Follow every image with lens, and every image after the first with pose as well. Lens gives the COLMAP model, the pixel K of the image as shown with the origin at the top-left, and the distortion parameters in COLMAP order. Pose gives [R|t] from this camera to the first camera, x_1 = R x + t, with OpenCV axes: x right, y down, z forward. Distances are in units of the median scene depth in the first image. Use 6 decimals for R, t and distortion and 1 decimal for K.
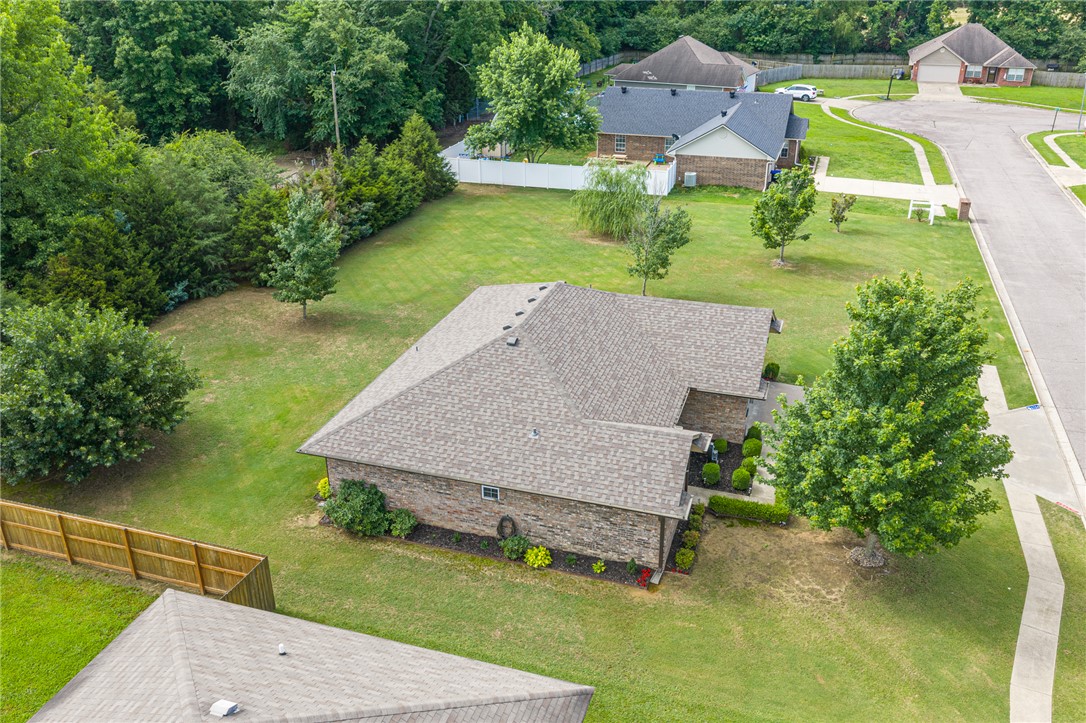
lens RADIAL K [[897.8, 0, 546.9], [0, 897.8, 361.2], [0, 0, 1]] dist [0.024414, -0.043068]
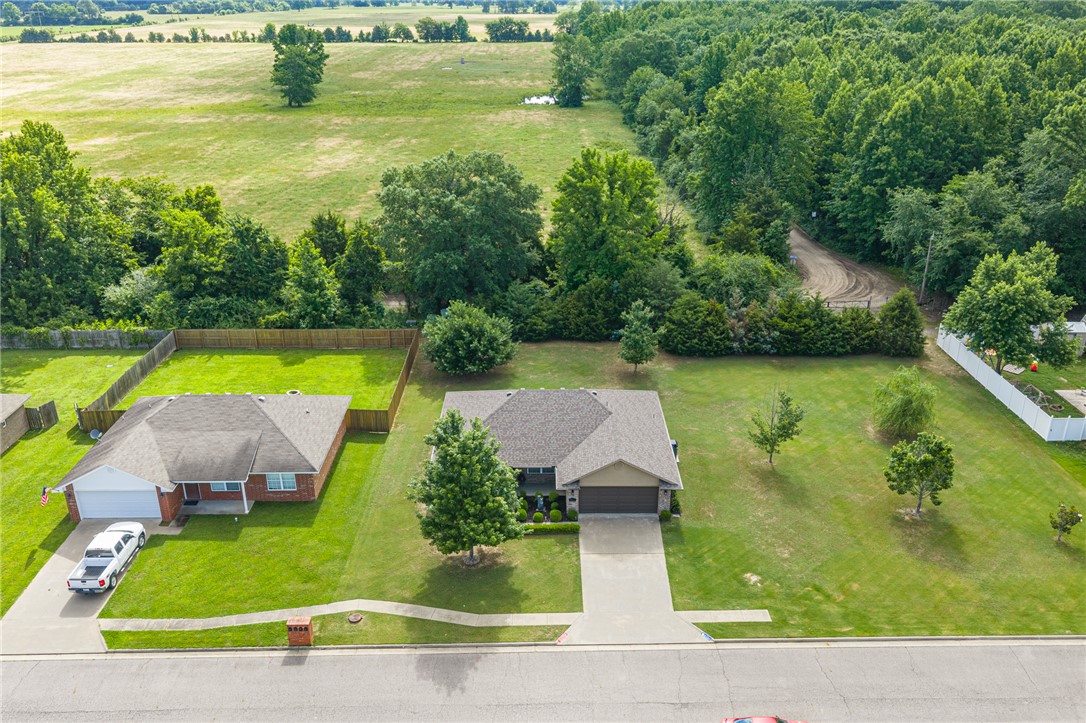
lens RADIAL K [[897.8, 0, 546.9], [0, 897.8, 361.2], [0, 0, 1]] dist [0.024414, -0.043068]
pose [[0.310502, 0.377529, -0.872388, 0.896066], [-0.403397, 0.883344, 0.238693, -0.314161], [0.860732, 0.277804, 0.426574, 0.102530]]
